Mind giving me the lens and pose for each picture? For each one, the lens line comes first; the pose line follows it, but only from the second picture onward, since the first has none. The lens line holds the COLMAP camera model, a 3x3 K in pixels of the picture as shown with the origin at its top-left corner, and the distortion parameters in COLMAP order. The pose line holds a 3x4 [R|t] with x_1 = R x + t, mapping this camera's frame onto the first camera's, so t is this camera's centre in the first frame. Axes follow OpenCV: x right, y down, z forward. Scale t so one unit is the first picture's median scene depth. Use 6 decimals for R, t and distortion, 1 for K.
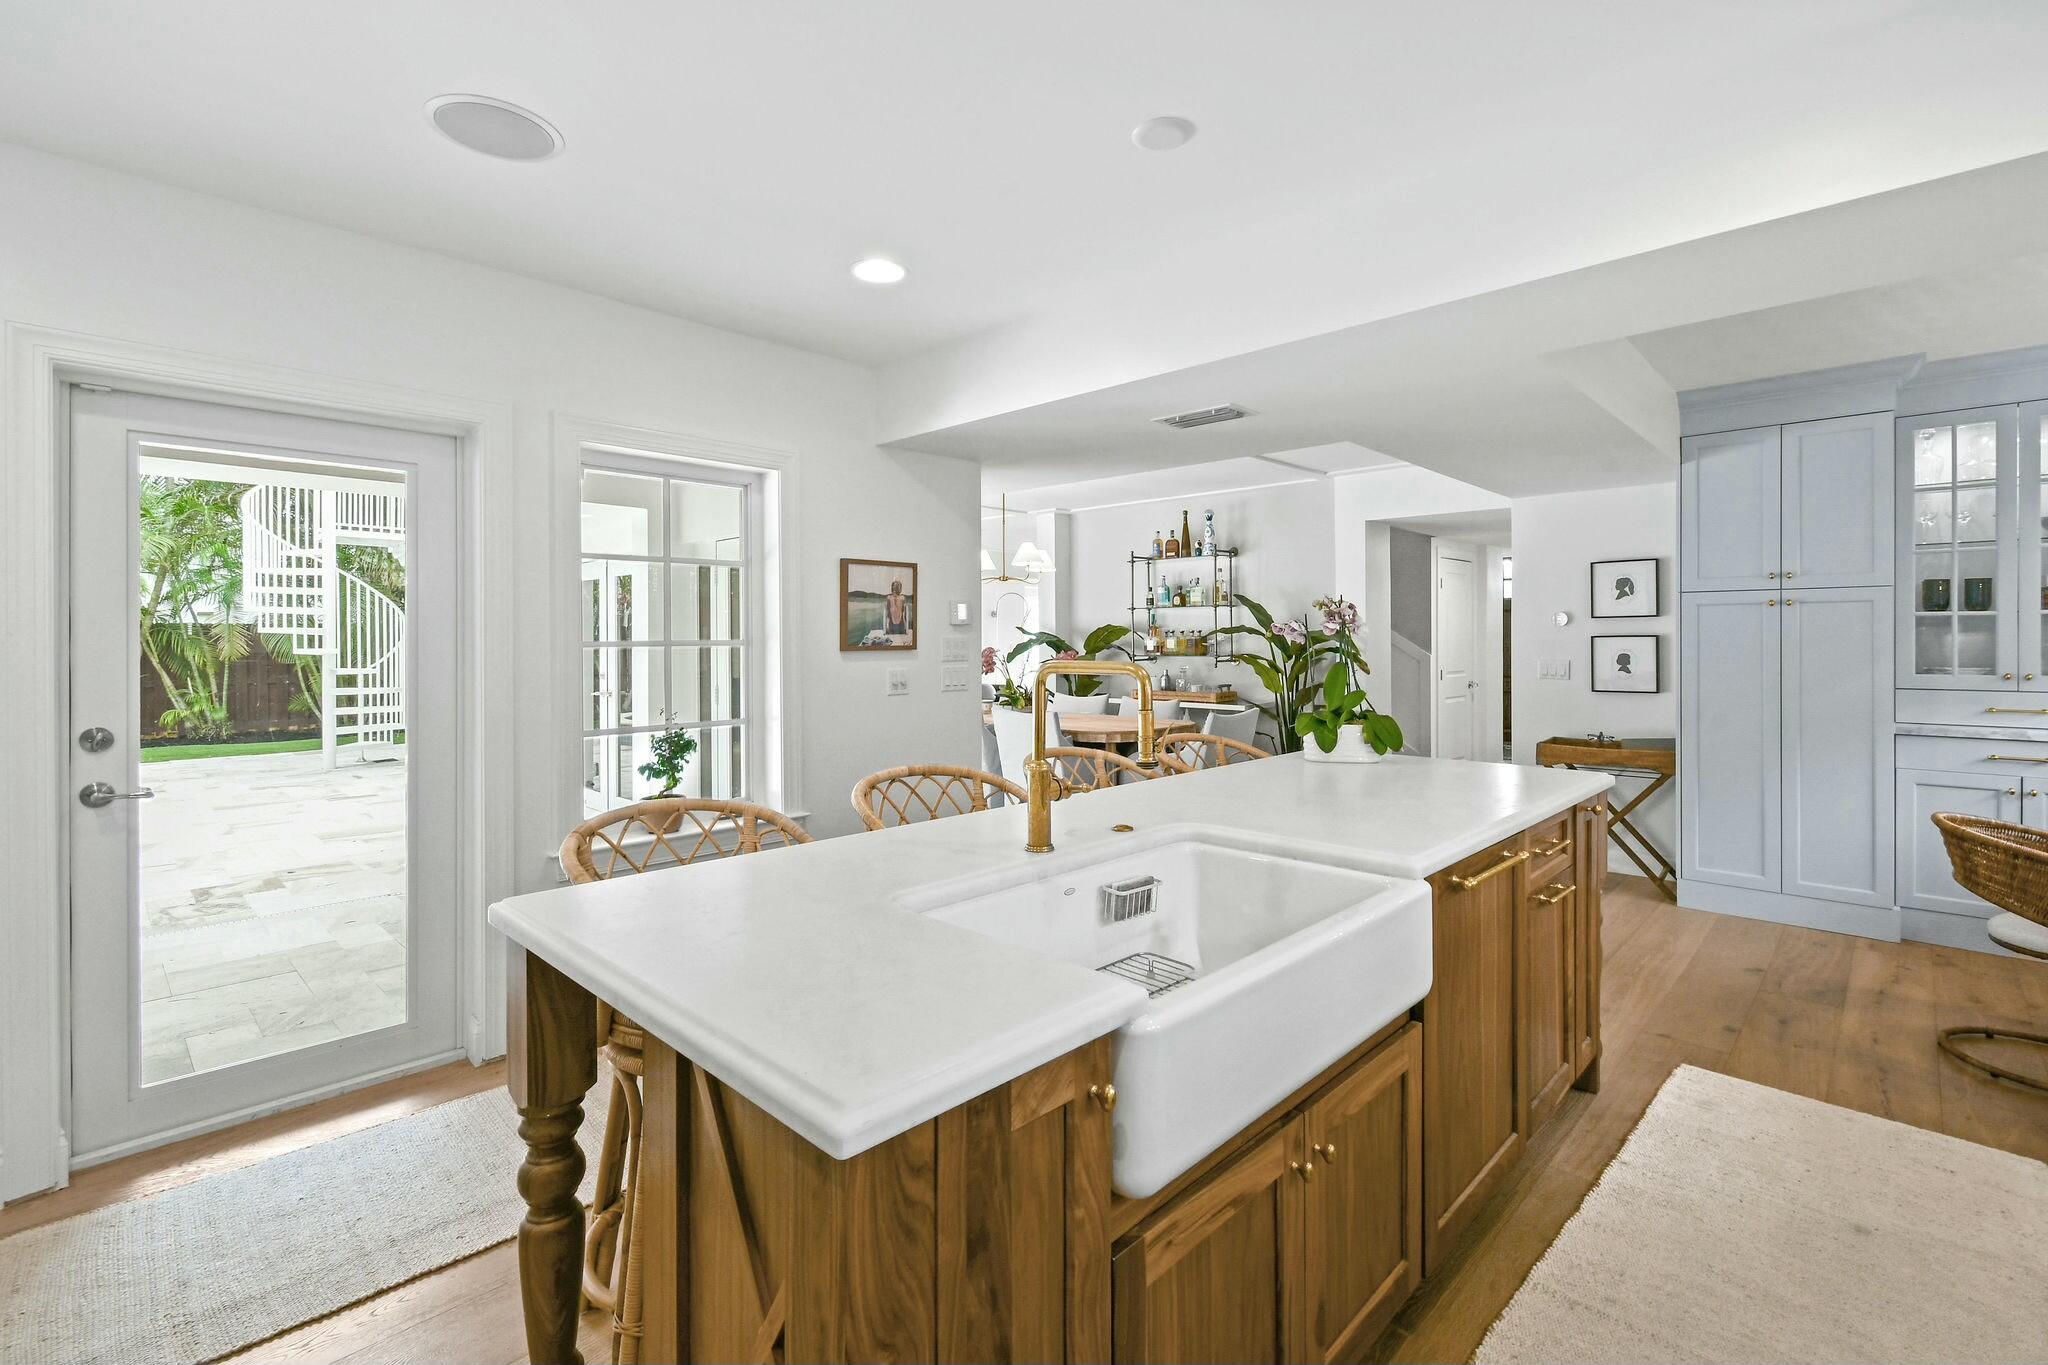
lens RADIAL K [[912.3, 0, 1026.3], [0, 912.3, 644.4], [0, 0, 1]] dist [0.000376, -0.000011]
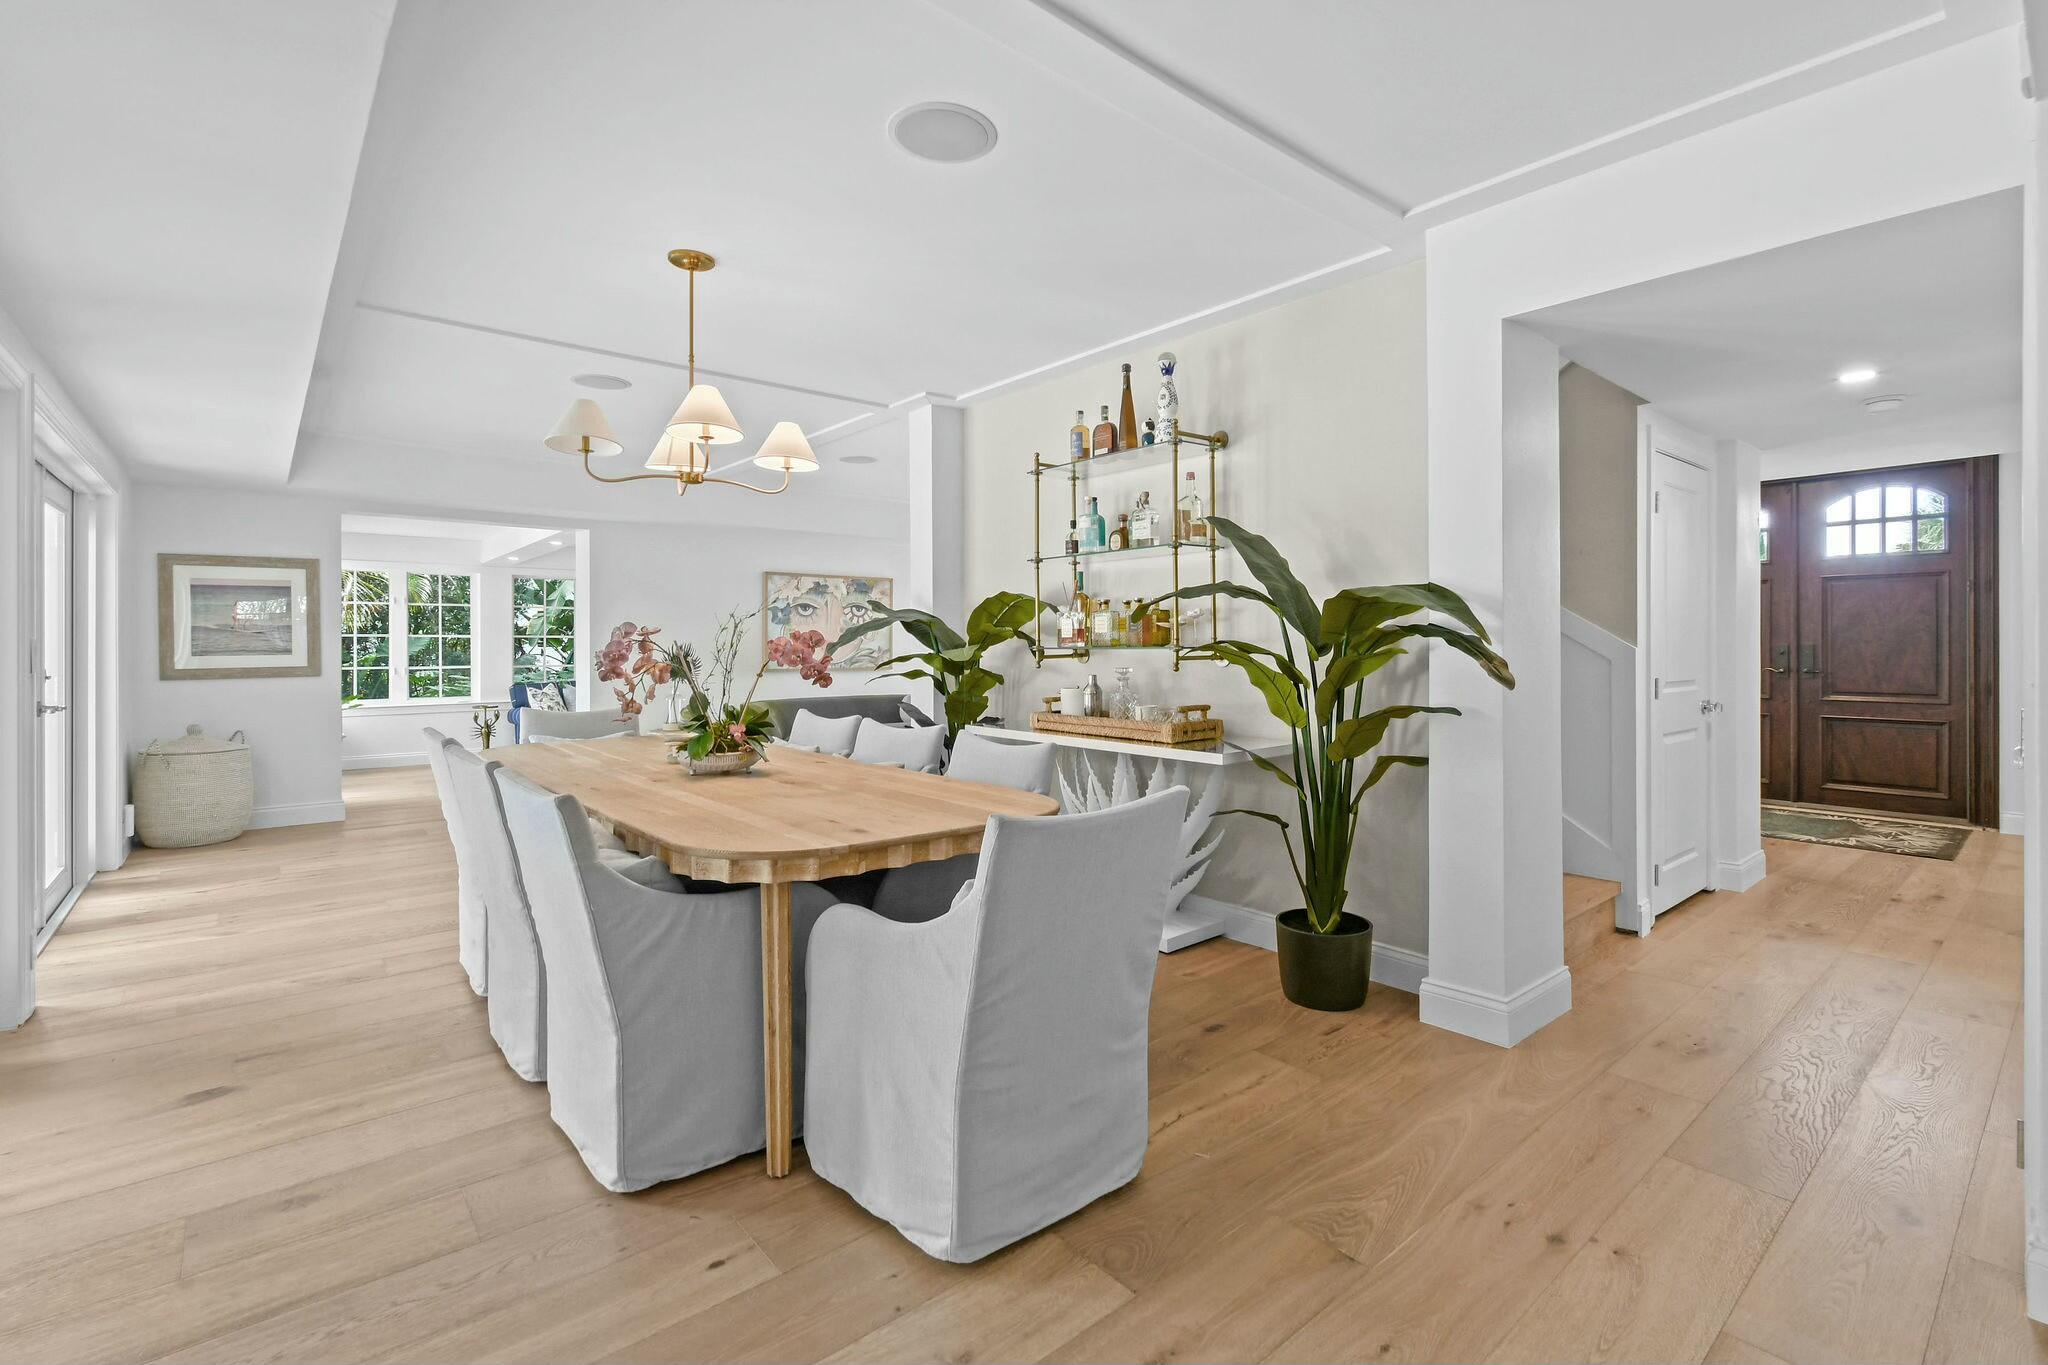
lens RADIAL K [[906.9, 0, 1029.1], [0, 906.9, 640.9], [0, 0, 1]] dist [0.003502, -0.000682]
pose [[0.995531, 0.002052, -0.094413, 0.168384], [-0.002548, 0.999984, -0.005133, 0.011406], [0.094401, 0.005351, 0.995520, 0.488282]]
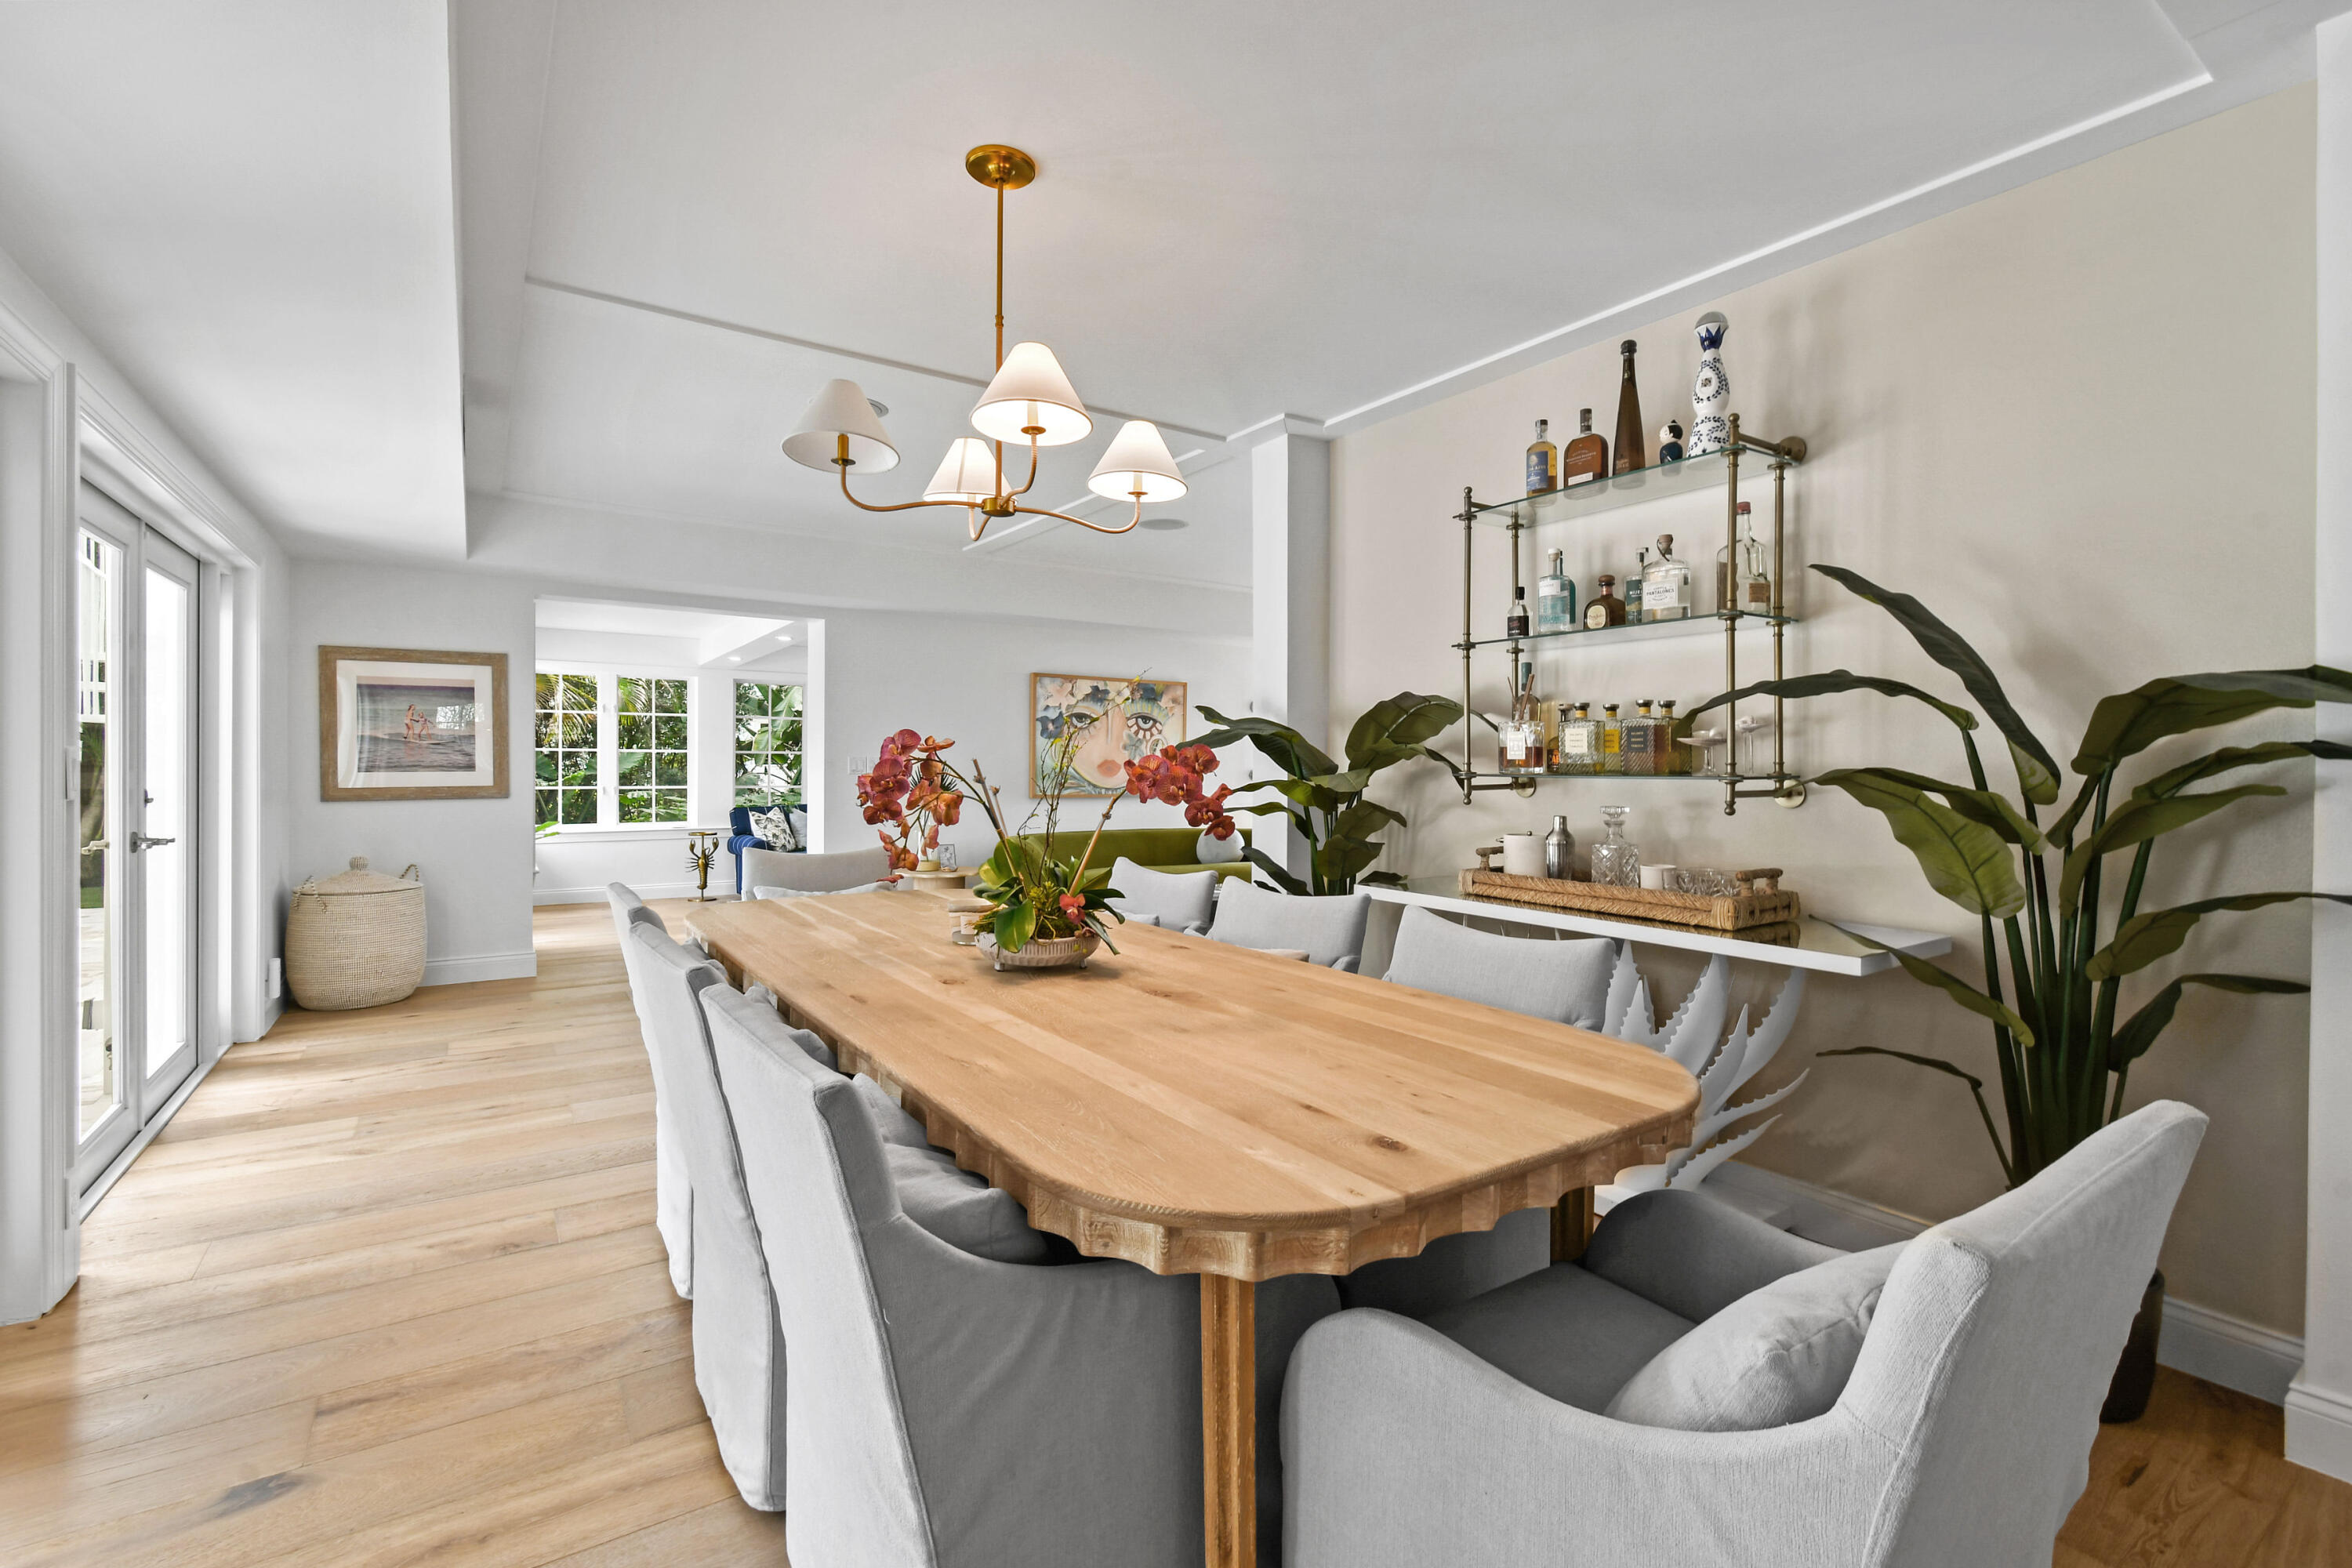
lens RADIAL K [[1031.6, 0, 1191.1], [0, 1031.6, 770.4], [0, 0, 1]] dist [0.000714, 0.000083]
pose [[0.981012, 0.012705, -0.193528, 0.092264], [-0.012149, 0.999918, 0.004058, 0.010828], [0.193564, -0.001629, 0.981086, 0.597593]]
